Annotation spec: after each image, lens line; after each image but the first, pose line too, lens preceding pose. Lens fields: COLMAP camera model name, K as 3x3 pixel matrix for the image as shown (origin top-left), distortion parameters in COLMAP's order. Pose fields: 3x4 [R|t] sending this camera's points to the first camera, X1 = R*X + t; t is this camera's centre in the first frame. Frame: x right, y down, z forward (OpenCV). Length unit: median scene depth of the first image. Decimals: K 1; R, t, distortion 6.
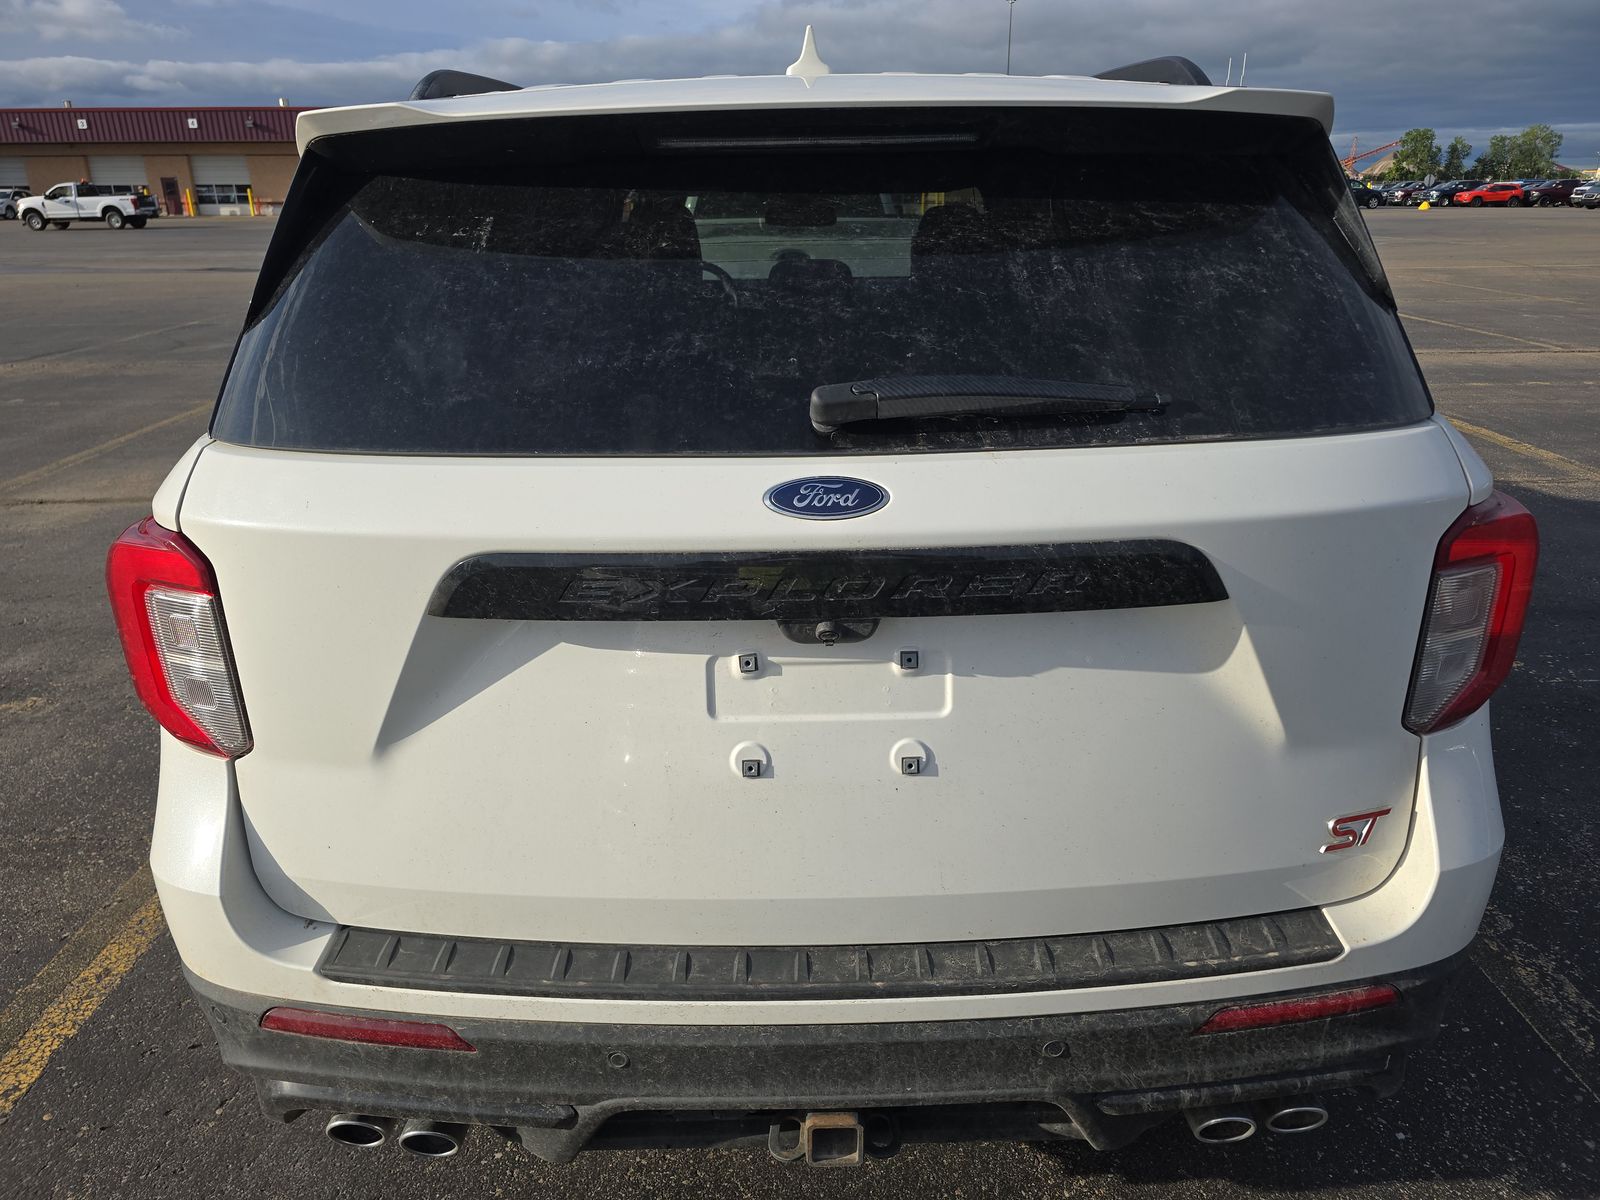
lens RADIAL K [[1077.9, 0, 816.0], [0, 1077.9, 592.0], [0, 0, 1]] dist [0.080232, -0.081229]
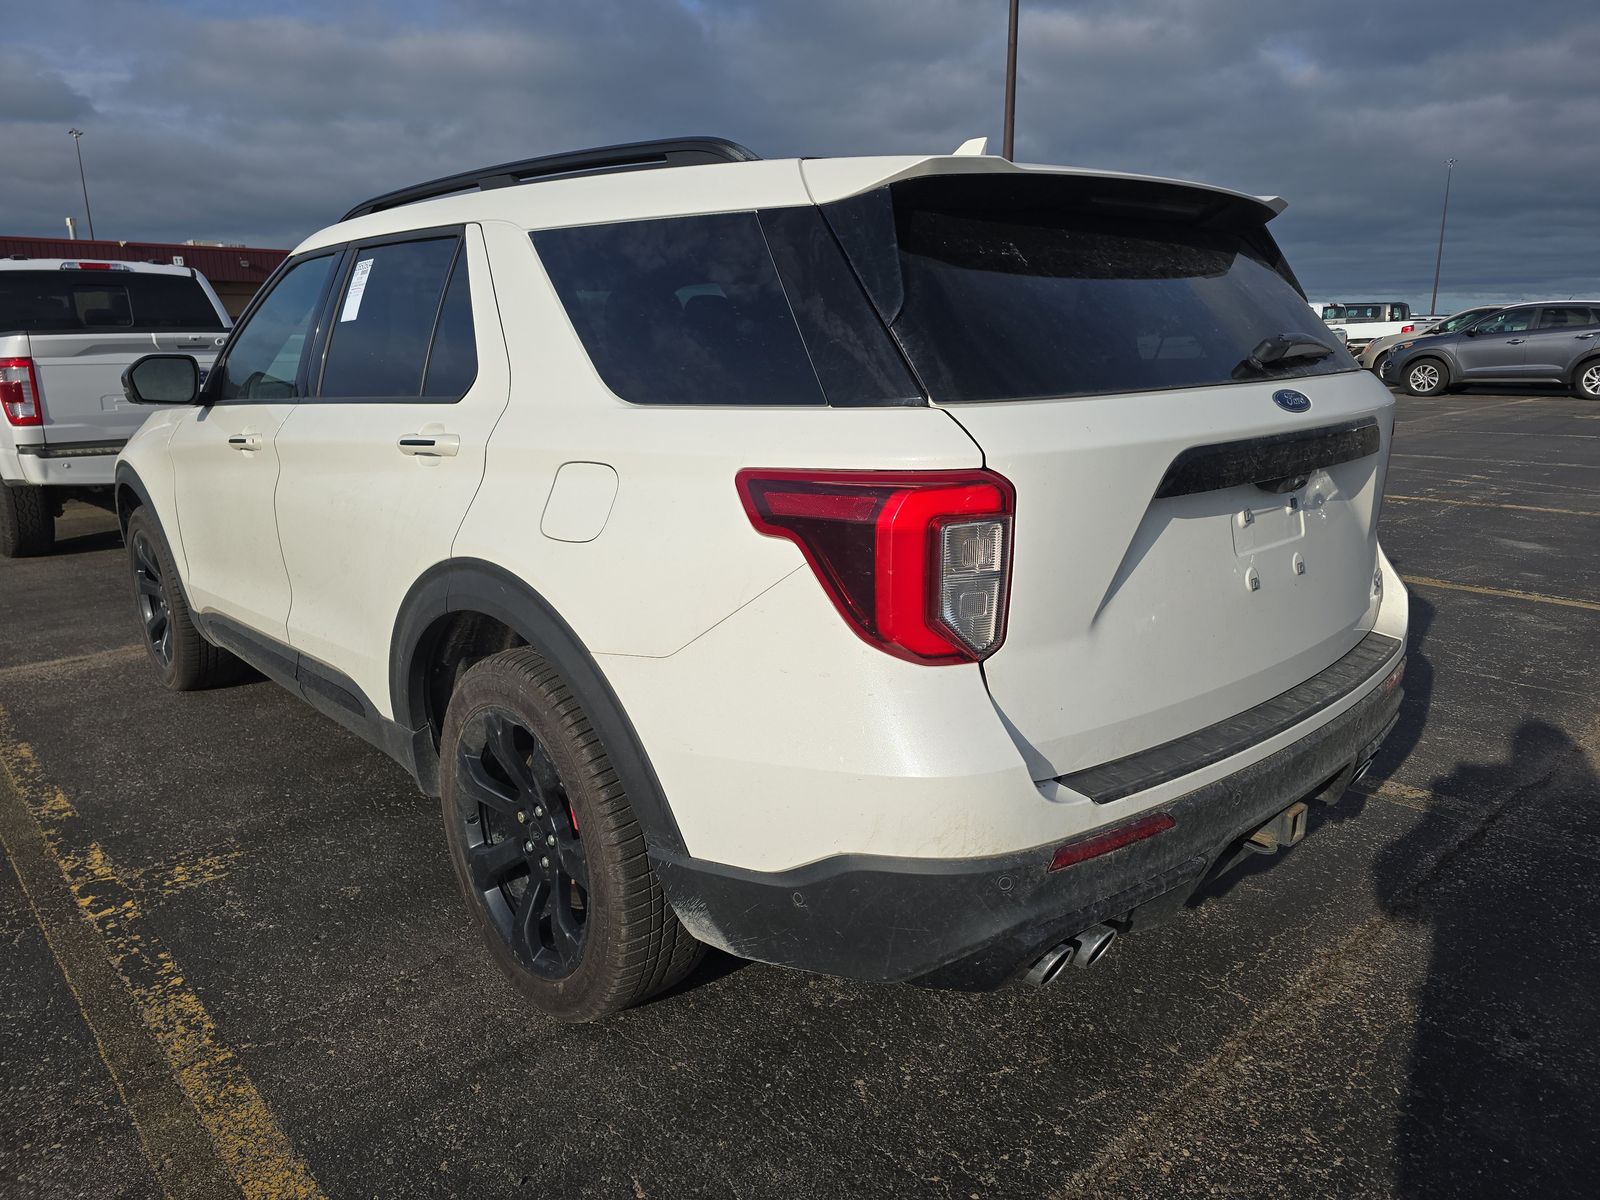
lens RADIAL K [[1077.9, 0, 816.0], [0, 1077.9, 592.0], [0, 0, 1]] dist [0.080232, -0.081229]
pose [[0.756815, -0.160423, 0.633637, -1.513199], [0.222781, 0.974677, -0.019322, 0.064471], [-0.614491, 0.155786, 0.773389, 0.185525]]
